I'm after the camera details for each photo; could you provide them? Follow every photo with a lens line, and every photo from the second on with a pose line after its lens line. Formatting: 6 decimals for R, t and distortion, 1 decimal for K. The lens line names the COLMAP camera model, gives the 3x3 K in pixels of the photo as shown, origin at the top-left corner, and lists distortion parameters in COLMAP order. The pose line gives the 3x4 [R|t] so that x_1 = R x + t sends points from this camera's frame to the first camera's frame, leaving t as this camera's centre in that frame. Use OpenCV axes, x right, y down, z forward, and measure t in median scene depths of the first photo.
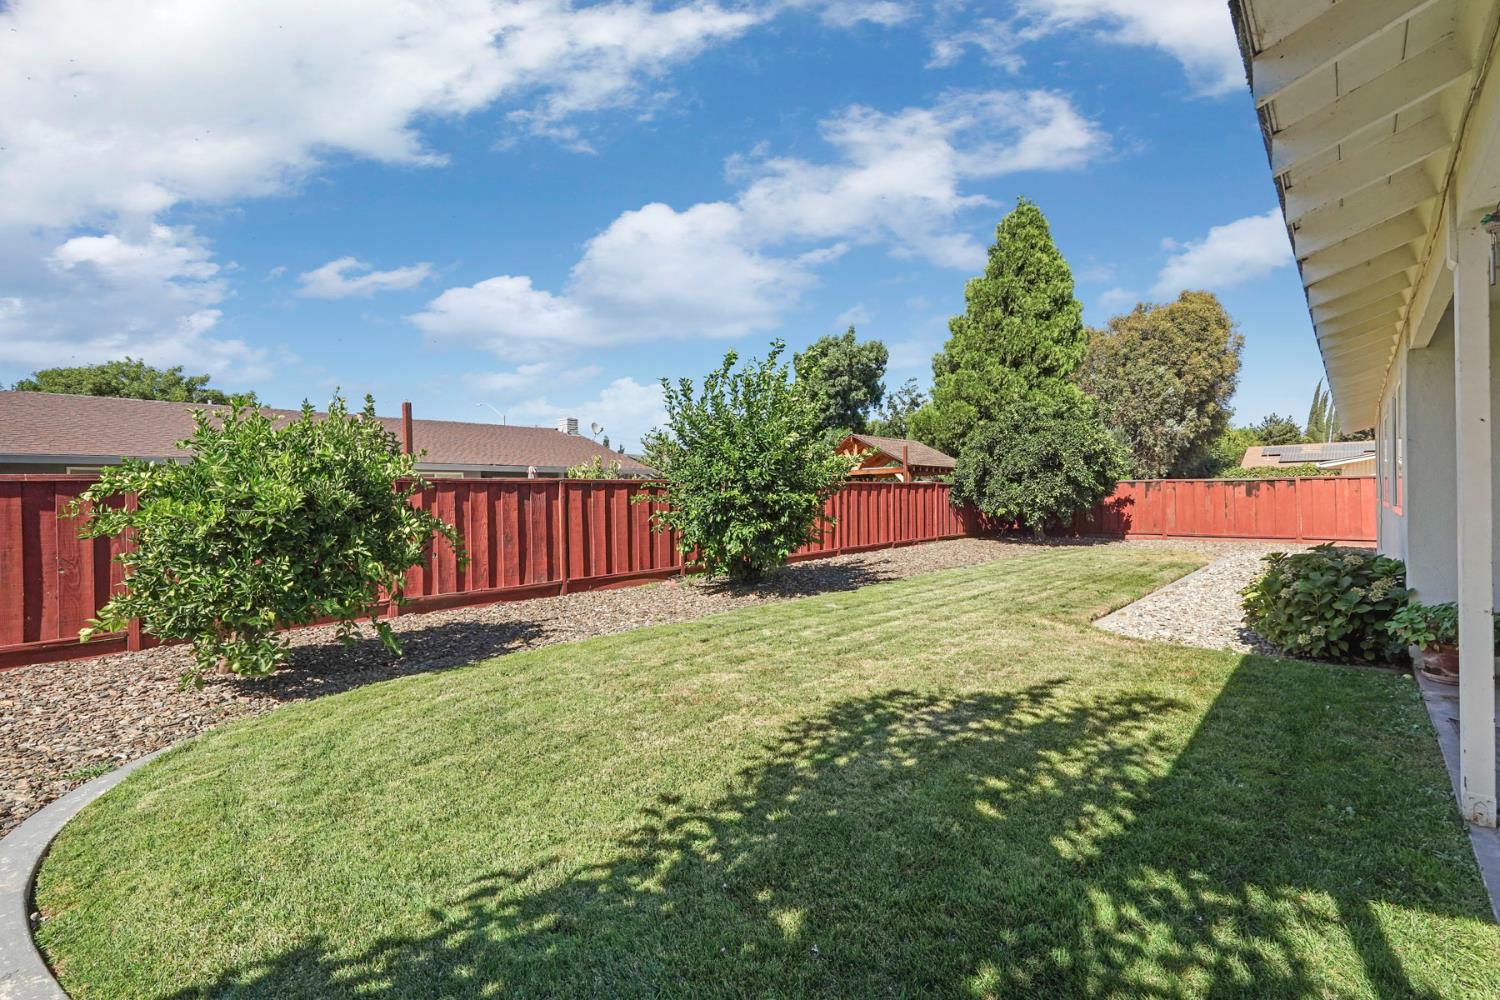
lens RADIAL K [[674.4, 0, 747.6], [0, 674.4, 485.3], [0, 0, 1]] dist [-0.004442, 0.000774]
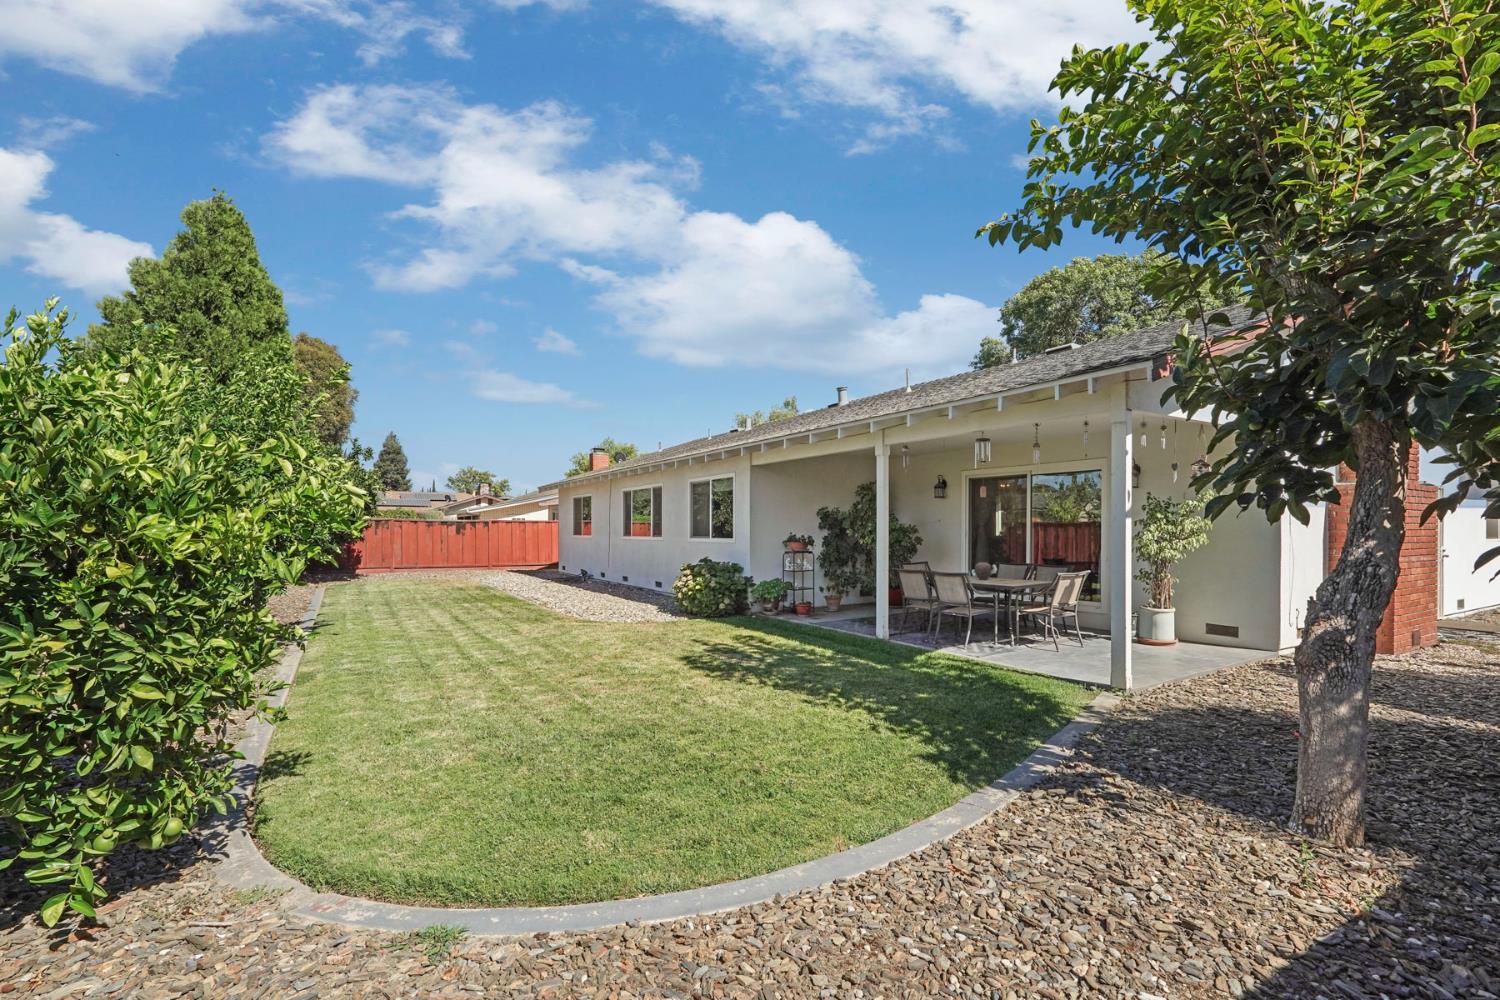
lens RADIAL K [[681.4, 0, 750.9], [0, 681.4, 526.9], [0, 0, 1]] dist [-0.008706, 0.000286]
pose [[0.286025, 0.018022, 0.958053, -0.251026], [-0.021980, 0.999683, -0.012243, 0.005103], [-0.957970, -0.017556, 0.286330, 0.086292]]
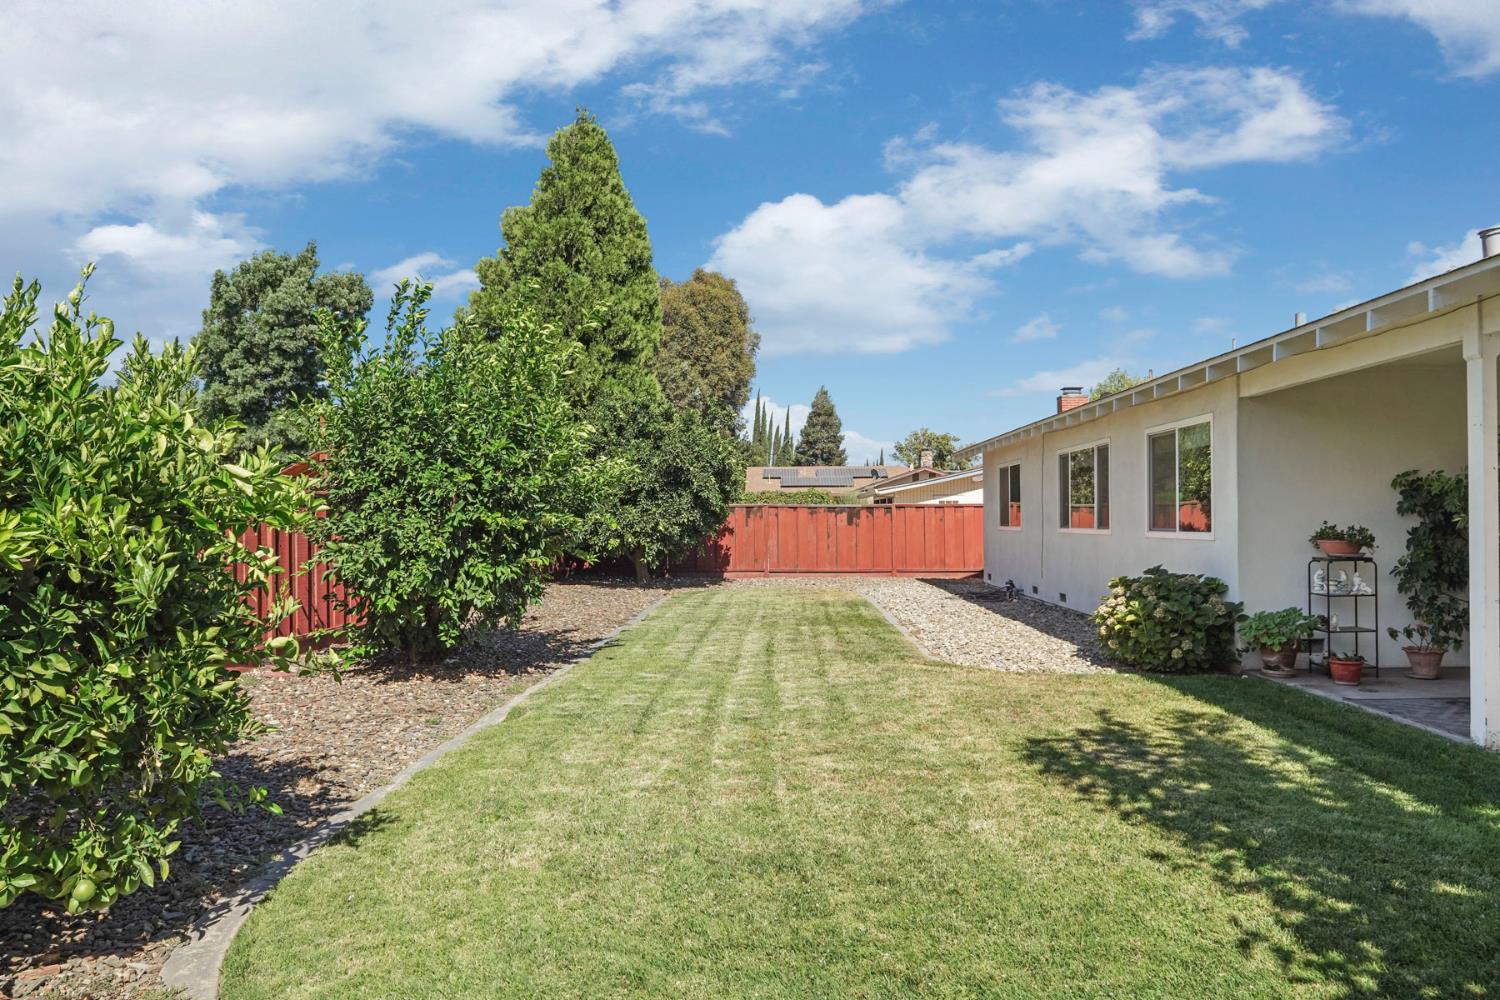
lens RADIAL K [[1036.8, 0, 745.3], [0, 1036.8, 503.7], [0, 0, 1]] dist [-0.000144, 0.000014]
pose [[0.760121, 0.018646, 0.649514, -0.191192], [-0.016099, 0.999822, -0.009862, 0.003259], [-0.649582, -0.002960, 0.760286, 0.043215]]
